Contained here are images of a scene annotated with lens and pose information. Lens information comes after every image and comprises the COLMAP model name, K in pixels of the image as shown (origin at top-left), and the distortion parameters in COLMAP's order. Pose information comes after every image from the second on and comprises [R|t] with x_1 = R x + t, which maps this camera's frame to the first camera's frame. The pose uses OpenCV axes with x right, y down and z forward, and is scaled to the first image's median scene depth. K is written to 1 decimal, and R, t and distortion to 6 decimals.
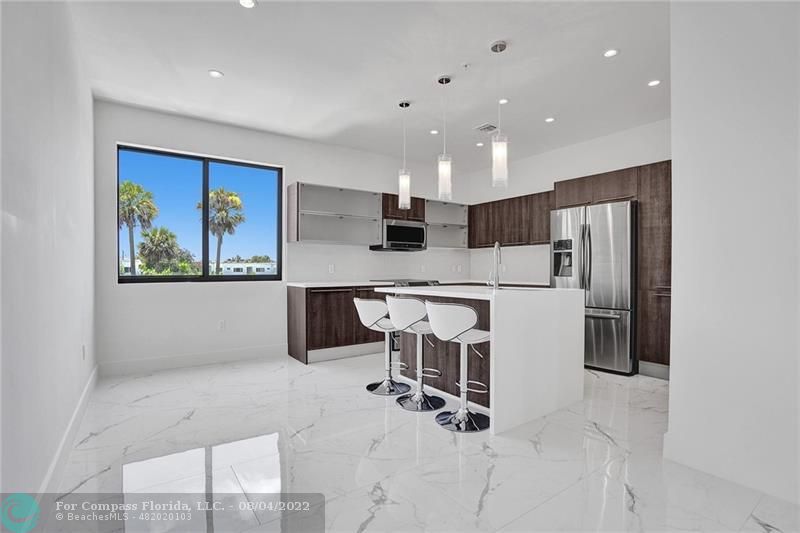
lens RADIAL K [[383.6, 0, 398.3], [0, 383.6, 272.8], [0, 0, 1]] dist [-0.061778, 0.028373]
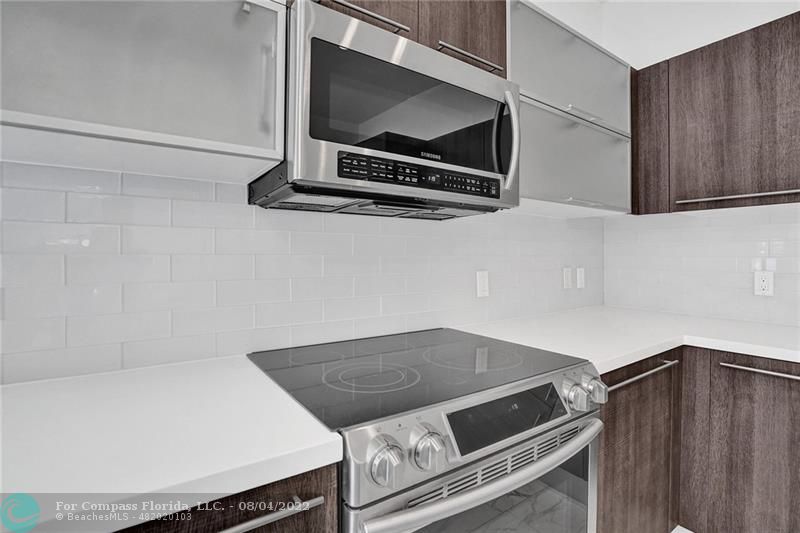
lens RADIAL K [[383.6, 0, 398.3], [0, 383.6, 272.8], [0, 0, 1]] dist [-0.061778, 0.028373]
pose [[0.999869, 0.001142, -0.016132, 0.007315], [-0.000613, 0.999463, 0.032757, -0.027242], [0.016161, -0.032743, 0.999333, 0.707864]]
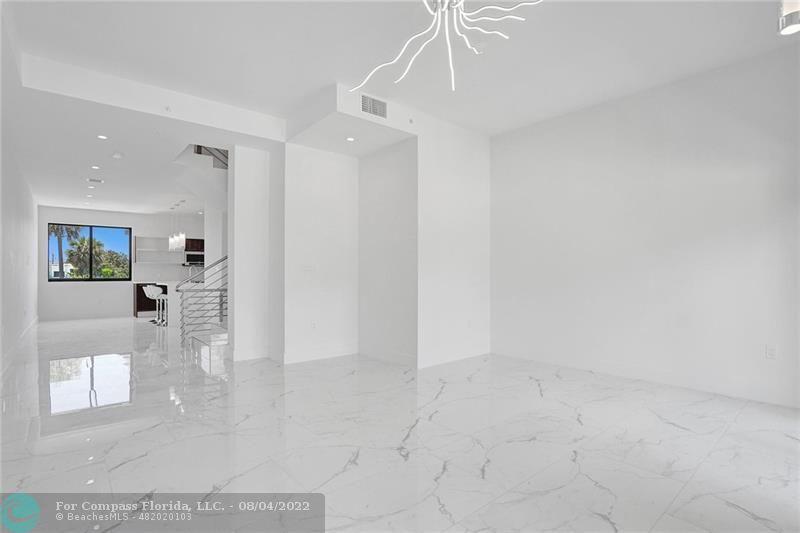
lens RADIAL K [[383.6, 0, 398.3], [0, 383.6, 272.8], [0, 0, 1]] dist [-0.061778, 0.028373]
pose [[0.993280, -0.001042, 0.115733, 0.750418], [0.001873, 0.999973, -0.007072, -0.004925], [-0.115723, 0.007241, 0.993255, -1.013417]]
